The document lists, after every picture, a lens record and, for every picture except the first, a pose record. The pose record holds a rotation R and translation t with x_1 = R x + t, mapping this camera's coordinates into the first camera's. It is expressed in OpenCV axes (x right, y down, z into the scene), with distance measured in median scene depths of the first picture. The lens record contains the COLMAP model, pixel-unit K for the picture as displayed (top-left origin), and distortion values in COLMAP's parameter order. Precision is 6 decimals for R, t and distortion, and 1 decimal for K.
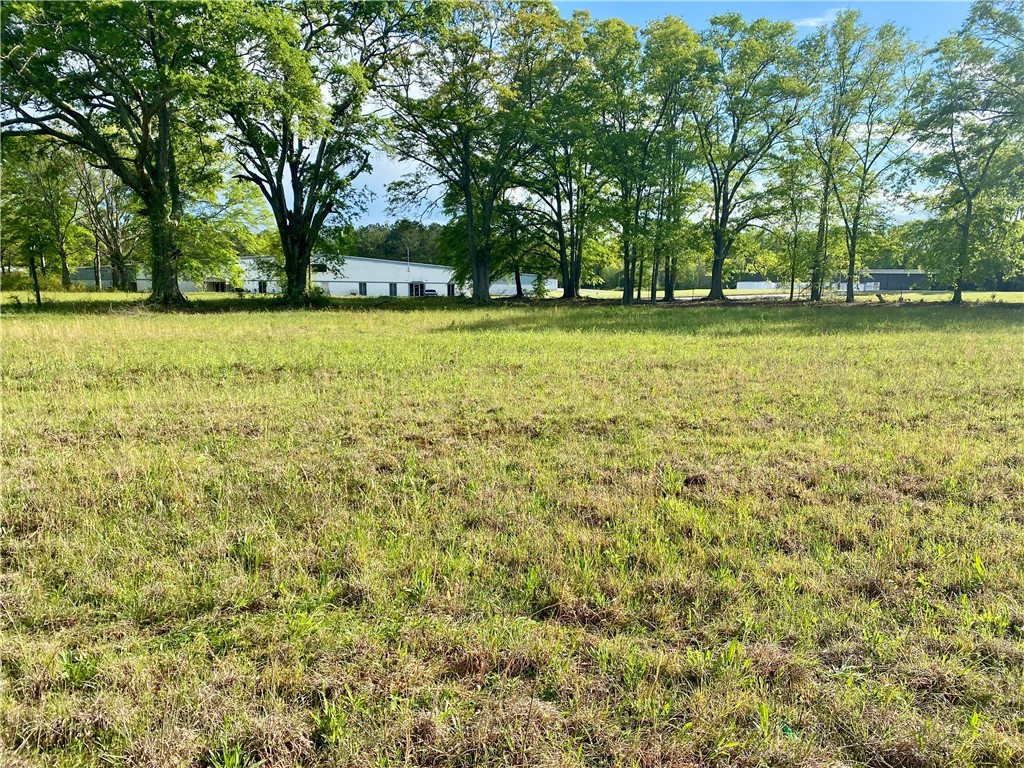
lens RADIAL K [[780.8, 0, 517.0], [0, 780.8, 396.0], [0, 0, 1]] dist [0.022945, -0.021145]
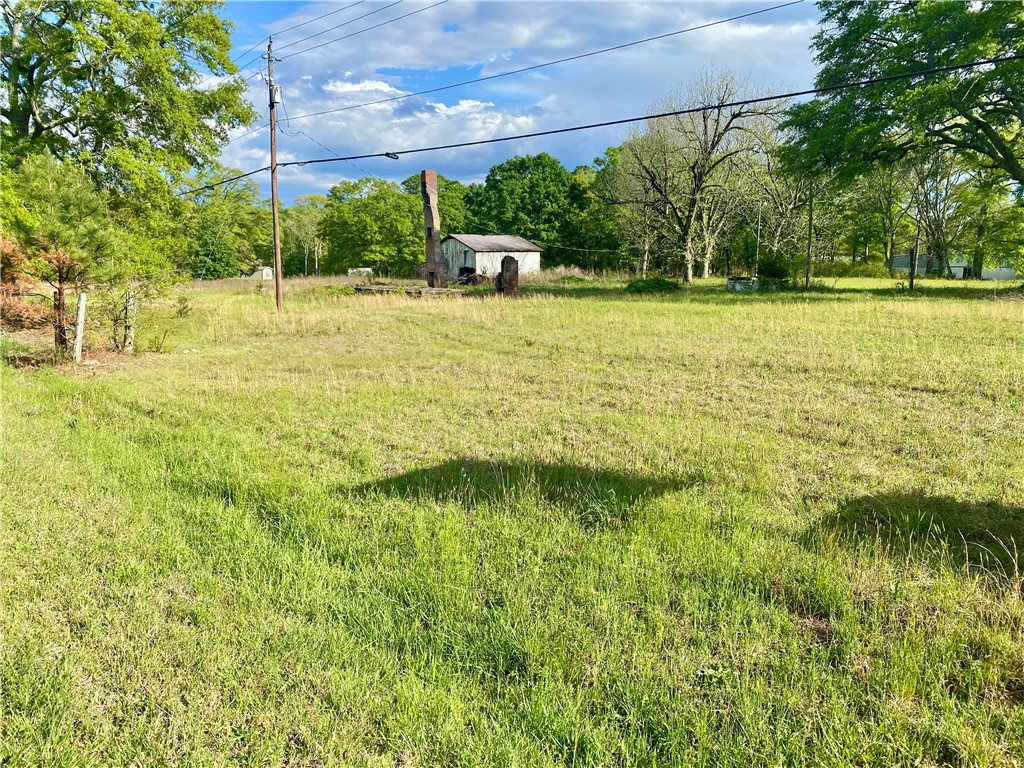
lens RADIAL K [[780.8, 0, 500.4], [0, 780.8, 358.0], [0, 0, 1]] dist [0.022945, -0.021145]
pose [[0.618300, 0.092561, -0.780473, -0.083938], [-0.115876, 0.992924, 0.025959, 0.027047], [0.777353, 0.074388, 0.624650, -0.212339]]
